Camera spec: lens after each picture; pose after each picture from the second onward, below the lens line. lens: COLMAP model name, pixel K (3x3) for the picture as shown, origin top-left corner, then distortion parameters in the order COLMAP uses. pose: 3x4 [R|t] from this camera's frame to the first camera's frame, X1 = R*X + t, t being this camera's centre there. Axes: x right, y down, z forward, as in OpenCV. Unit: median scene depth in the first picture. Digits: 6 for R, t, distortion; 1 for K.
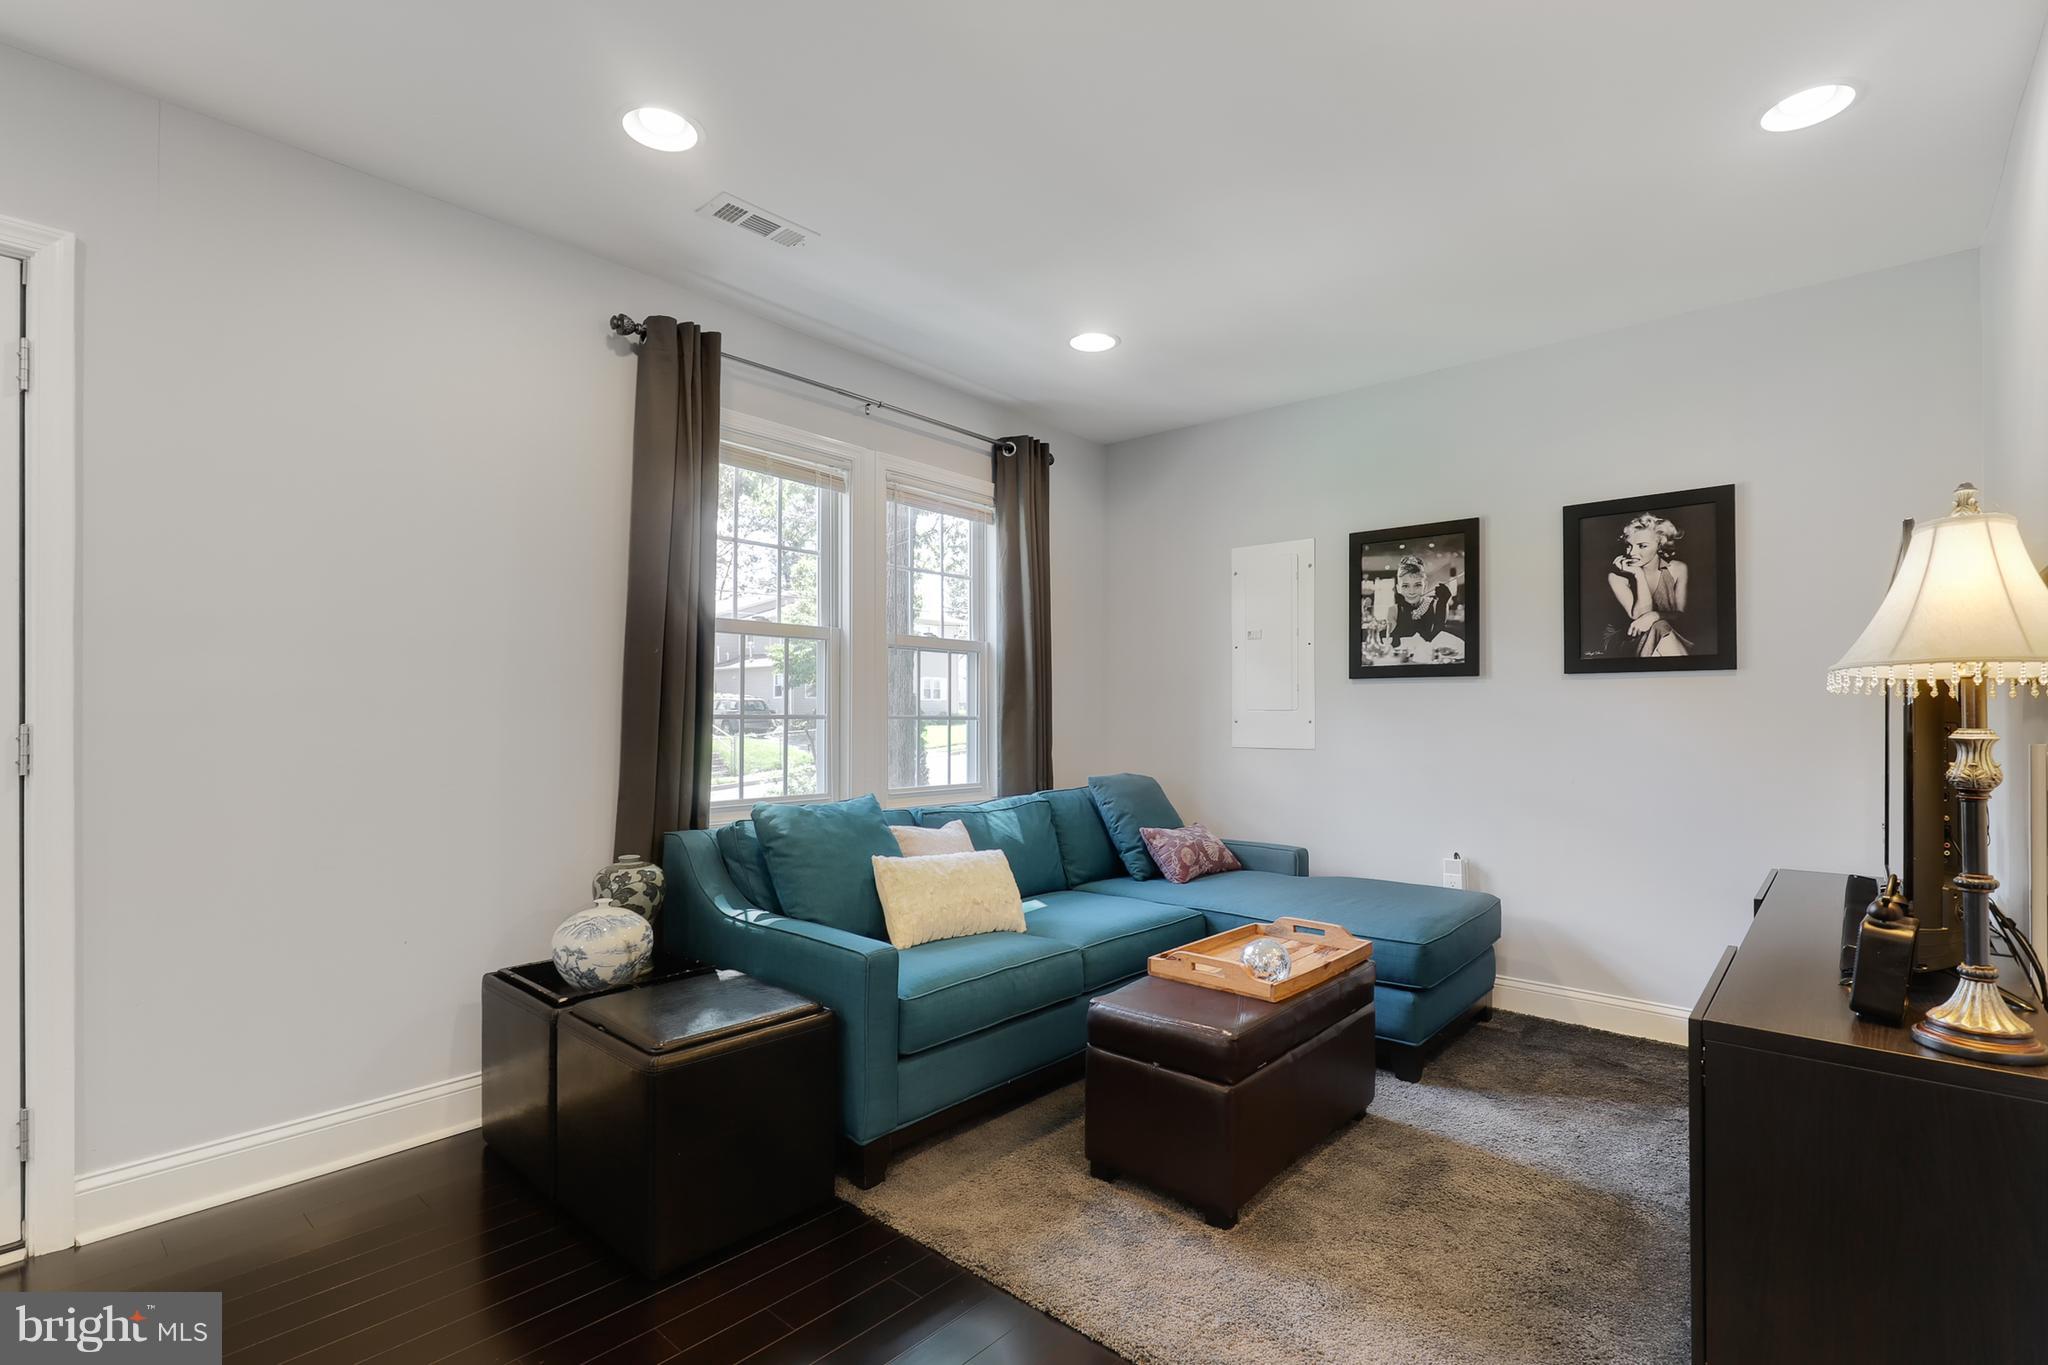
lens RADIAL K [[934.5, 0, 1031.7], [0, 934.5, 701.6], [0, 0, 1]] dist [0.003787, 0.000050]
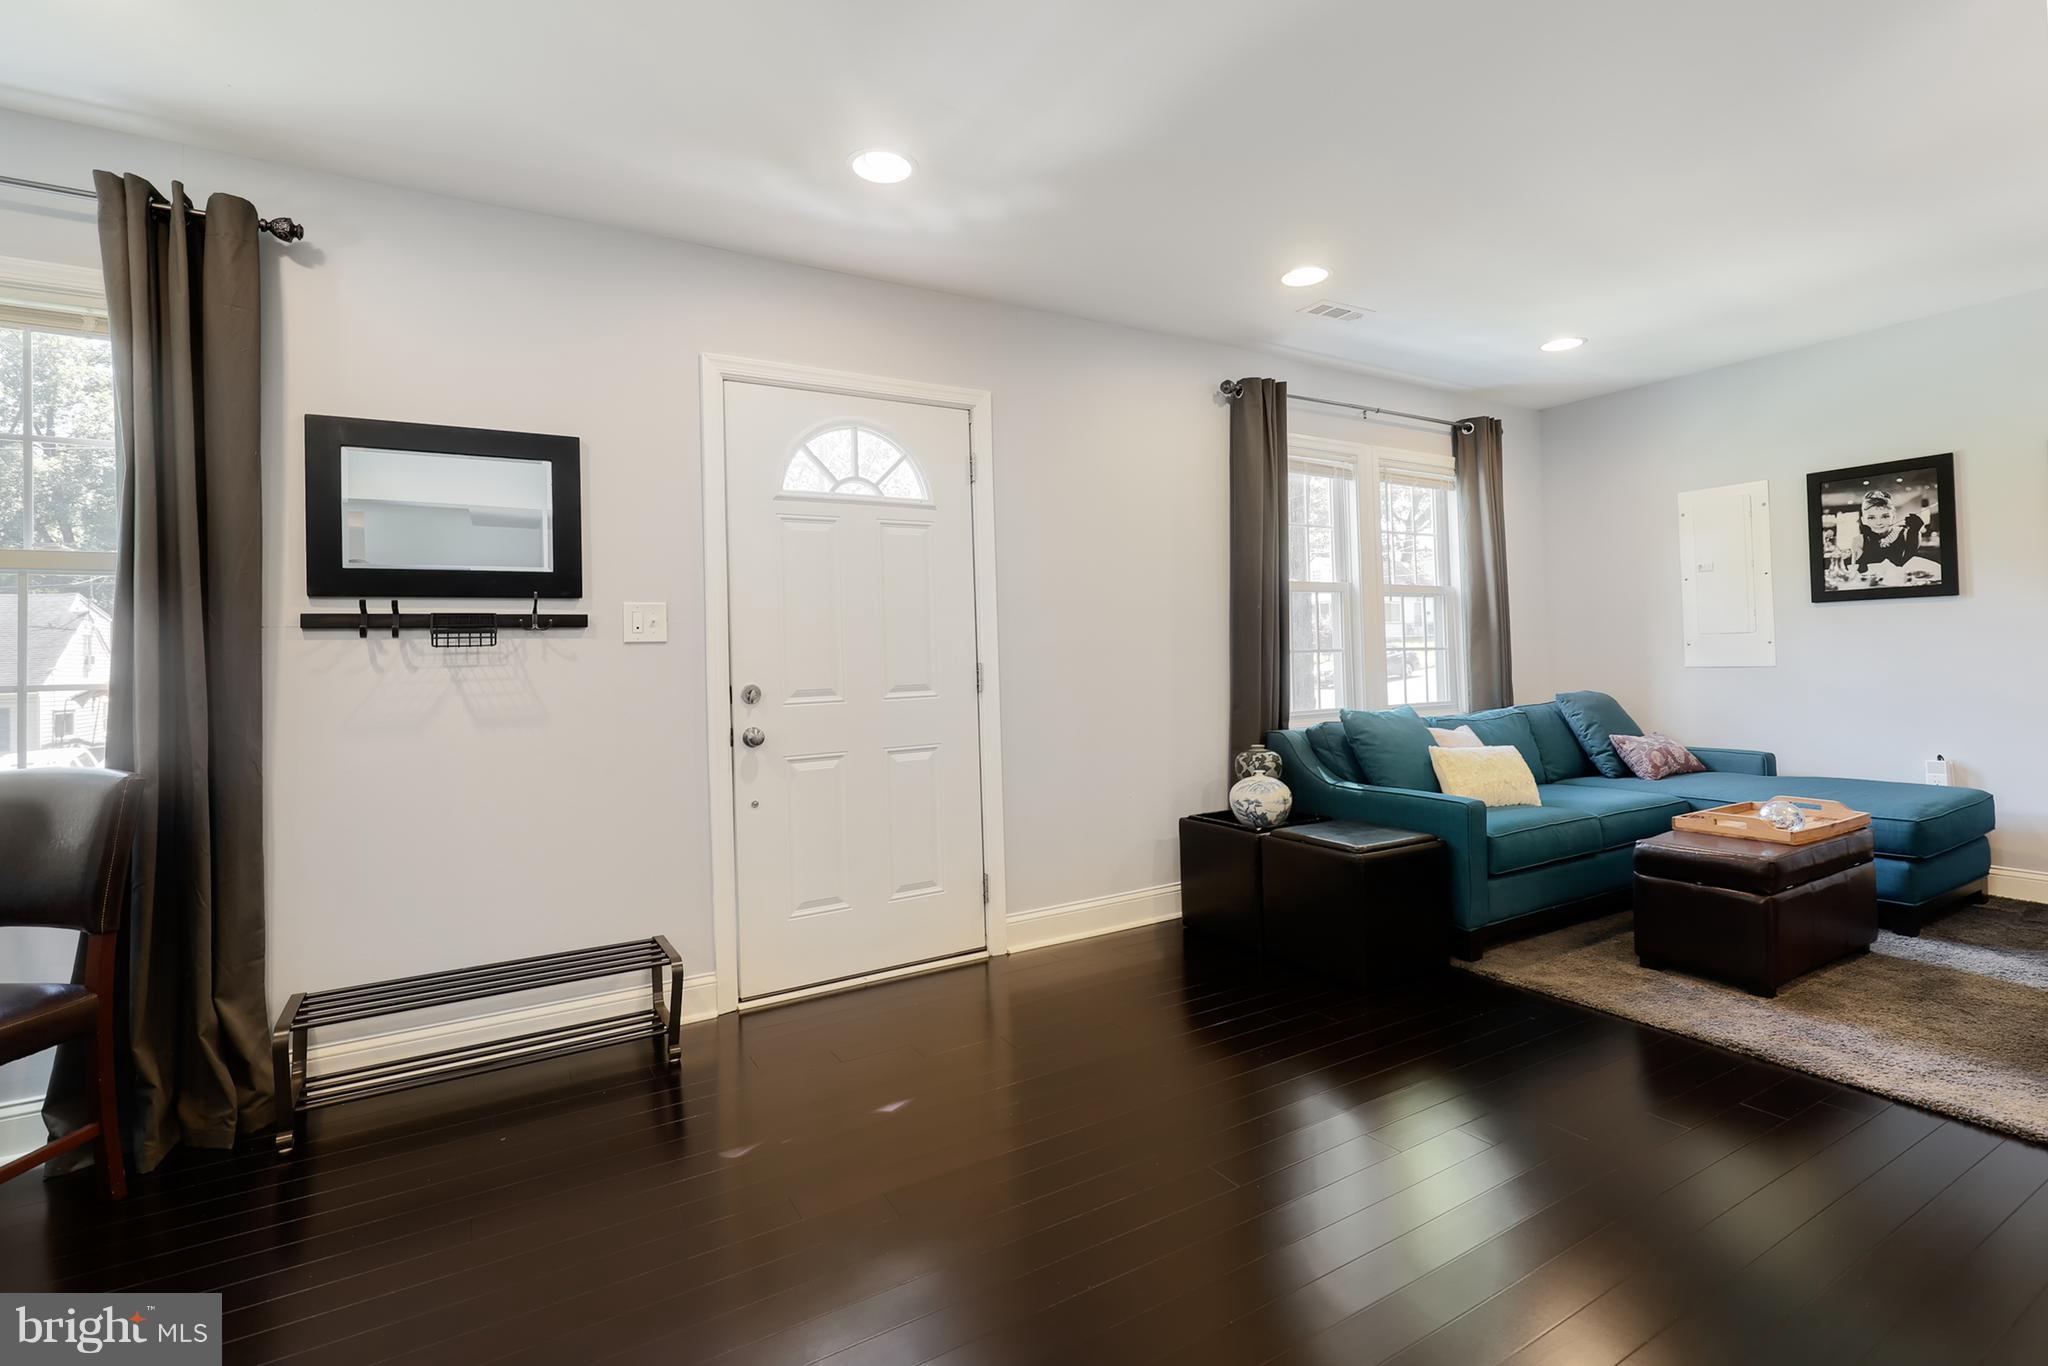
lens RADIAL K [[934.5, 0, 1046.4], [0, 934.5, 638.5], [0, 0, 1]] dist [0.003787, 0.000050]
pose [[0.953431, -0.035315, -0.299538, -0.274256], [0.033568, 0.999376, -0.010977, 0.000381], [0.299739, 0.000410, 0.954021, -0.477155]]
